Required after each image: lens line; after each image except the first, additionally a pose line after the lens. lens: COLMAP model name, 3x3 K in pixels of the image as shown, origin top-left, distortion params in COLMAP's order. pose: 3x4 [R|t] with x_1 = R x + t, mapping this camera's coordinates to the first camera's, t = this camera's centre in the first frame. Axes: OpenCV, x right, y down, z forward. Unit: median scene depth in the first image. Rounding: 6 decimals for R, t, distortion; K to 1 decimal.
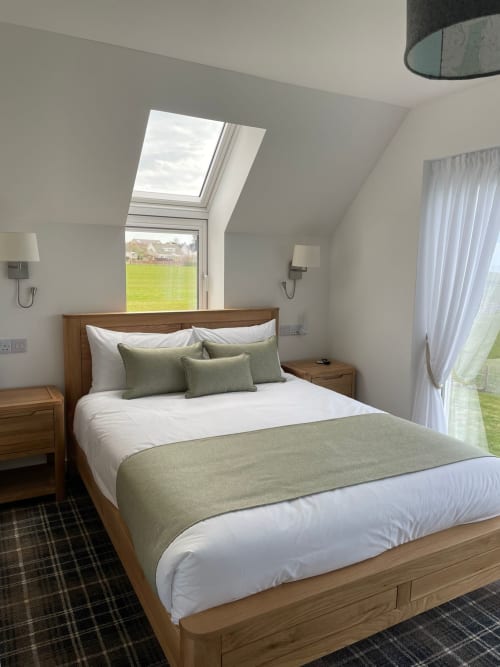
lens RADIAL K [[502.6, 0, 257.5], [0, 502.6, 336.4], [0, 0, 1]] dist [0.001539, -0.004972]
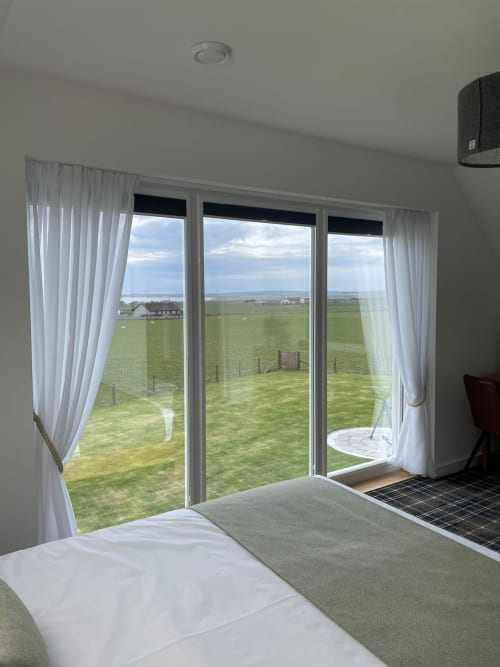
lens RADIAL K [[519.4, 0, 250.6], [0, 519.4, 316.2], [0, 0, 1]] dist [0.006487, 0.000424]
pose [[-0.119361, -0.073351, 0.990138, -0.744104], [0.127896, 0.987822, 0.088597, -0.297219], [-0.984579, 0.137210, -0.108526, 1.487387]]
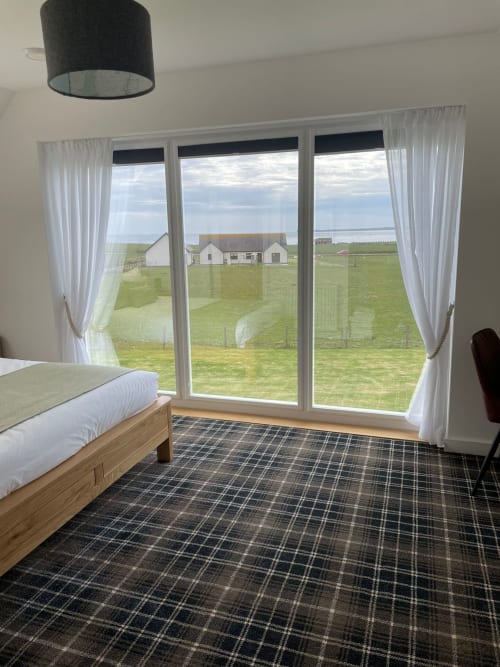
lens RADIAL K [[502.6, 0, 257.5], [0, 502.6, 336.4], [0, 0, 1]] dist [0.001539, -0.004972]
pose [[0.728354, -0.163964, 0.665294, -0.240029], [0.119871, 0.986465, 0.111885, 0.028765], [-0.674634, -0.001742, 0.738151, -0.311689]]
